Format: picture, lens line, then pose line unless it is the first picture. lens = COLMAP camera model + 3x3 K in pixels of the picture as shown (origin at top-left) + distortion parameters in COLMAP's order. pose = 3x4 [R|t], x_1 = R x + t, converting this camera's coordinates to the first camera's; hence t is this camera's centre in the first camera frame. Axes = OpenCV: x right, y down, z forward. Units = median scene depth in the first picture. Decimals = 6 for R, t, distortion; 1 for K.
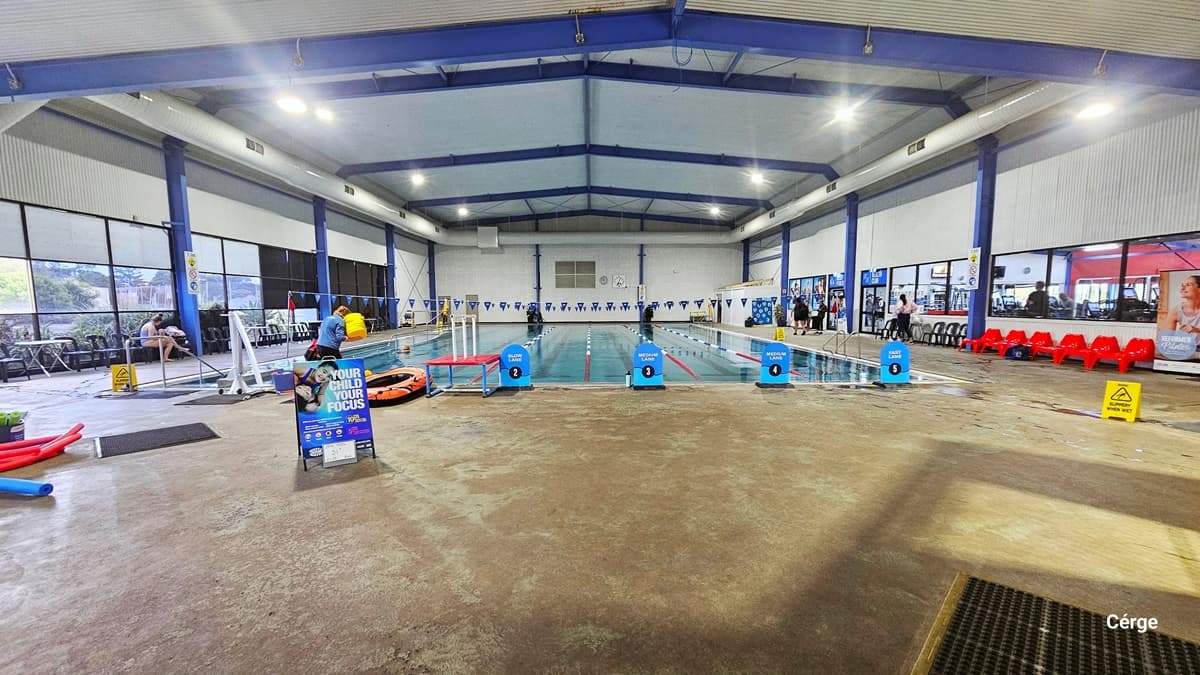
lens RADIAL K [[490.6, 0, 599.1], [0, 490.6, 354.4], [0, 0, 1]] dist [-0.001318, 0.000128]
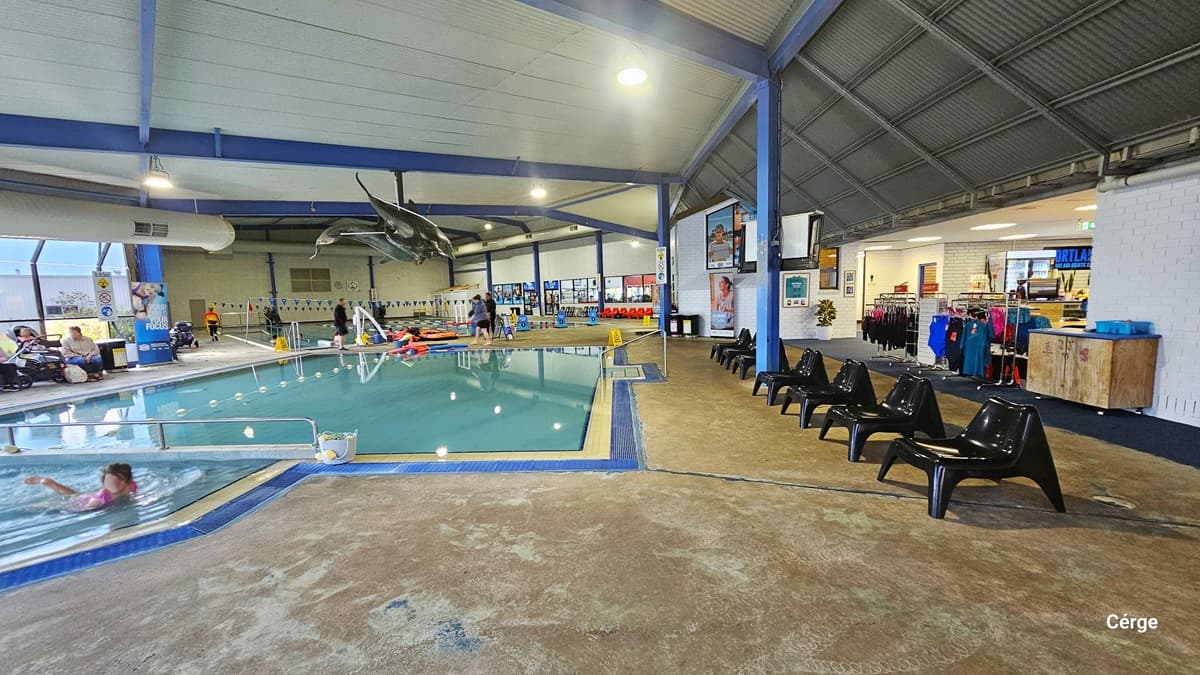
lens RADIAL K [[490.6, 0, 599.1], [0, 490.6, 354.4], [0, 0, 1]] dist [-0.001318, 0.000128]
pose [[0.743166, -0.094784, 0.662359, -0.417872], [0.095302, 0.994818, 0.035431, 0.042515], [-0.662285, 0.036793, 0.748348, -0.379367]]
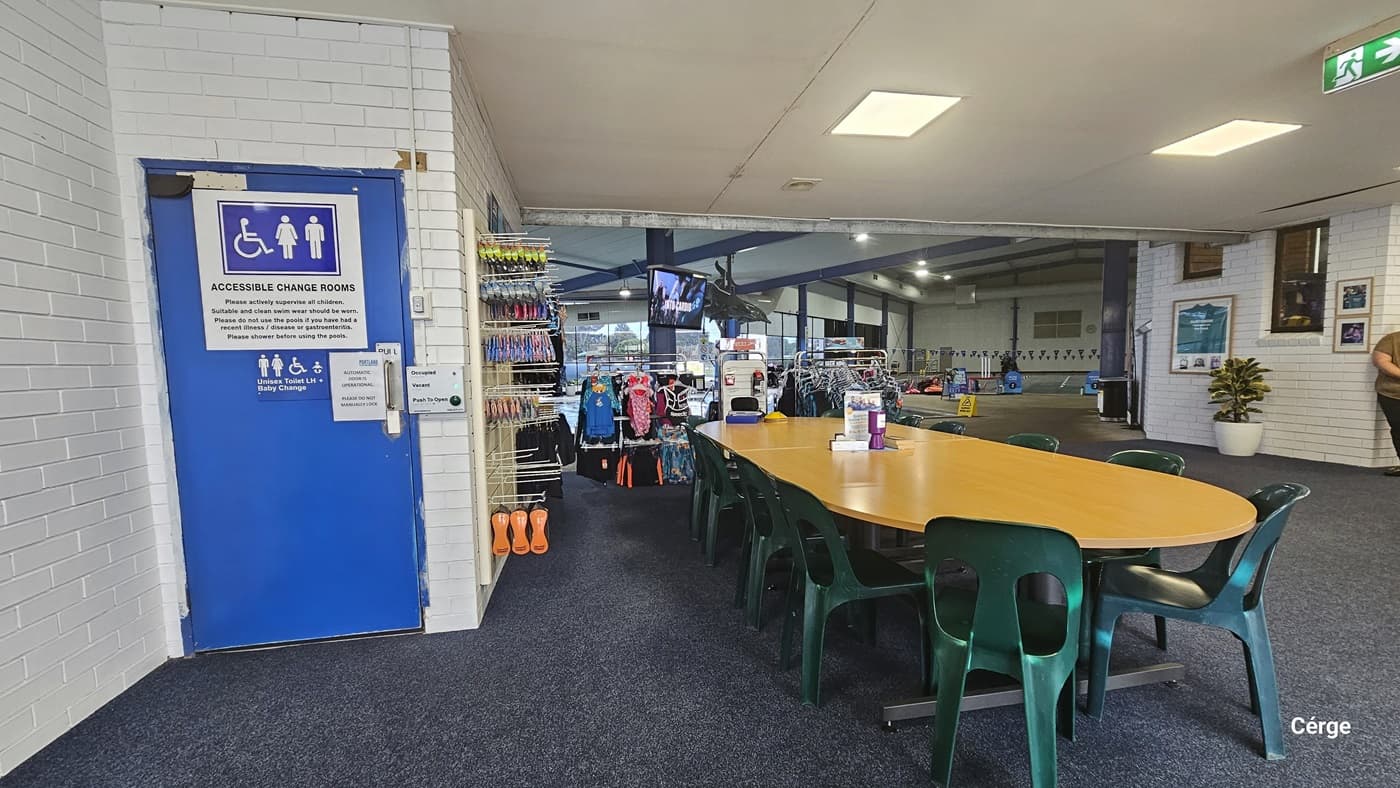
lens RADIAL K [[572.4, 0, 699.0], [0, 572.4, 413.7], [0, 0, 1]] dist [-0.001318, 0.000128]
pose [[0.820140, 0.041553, -0.570652, 0.033272], [-0.046079, 0.998917, 0.006513, 0.058057], [0.570304, 0.020954, 0.821166, -0.480738]]
